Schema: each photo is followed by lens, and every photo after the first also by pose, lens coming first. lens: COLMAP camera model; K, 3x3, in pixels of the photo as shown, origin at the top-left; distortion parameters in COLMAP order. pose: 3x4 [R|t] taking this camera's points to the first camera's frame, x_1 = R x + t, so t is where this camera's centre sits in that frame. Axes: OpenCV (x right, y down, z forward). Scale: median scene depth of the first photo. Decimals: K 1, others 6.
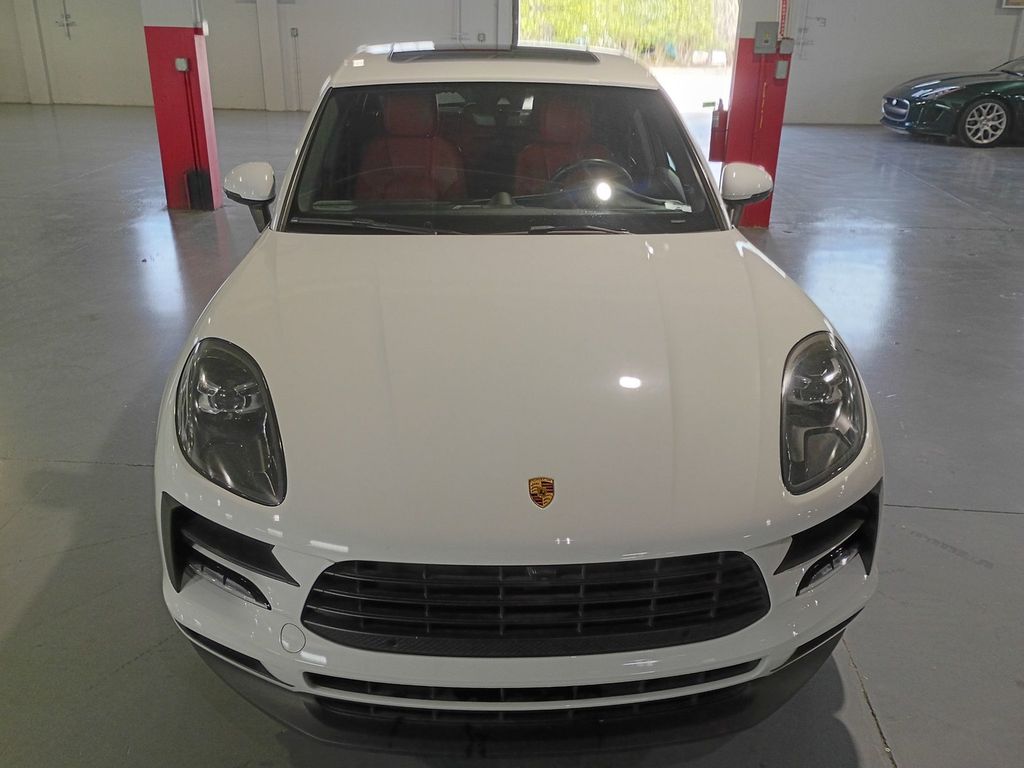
lens RADIAL K [[906.1, 0, 515.6], [0, 906.1, 374.9], [0, 0, 1]] dist [0.052786, -0.067367]
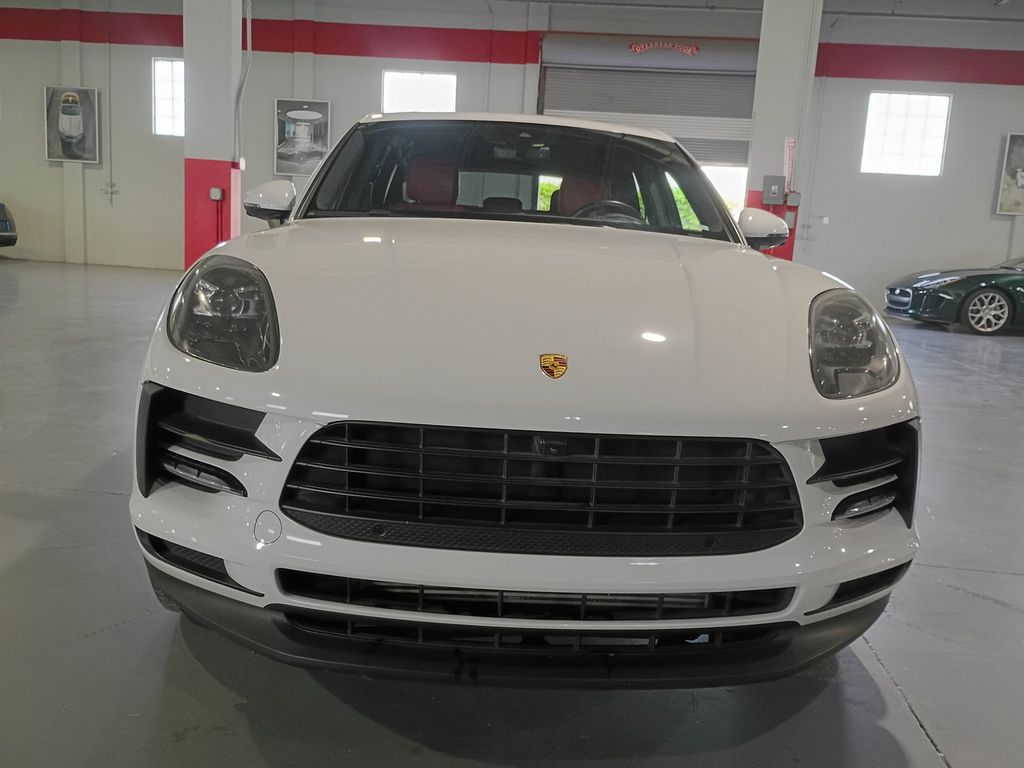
lens RADIAL K [[906.1, 0, 514.9], [0, 906.1, 383.3], [0, 0, 1]] dist [0.052786, -0.067367]
pose [[0.998975, 0.043423, -0.012812, 0.001374], [-0.045151, 0.976374, -0.211318, 0.209872], [0.003333, 0.211680, 0.977333, 0.063085]]
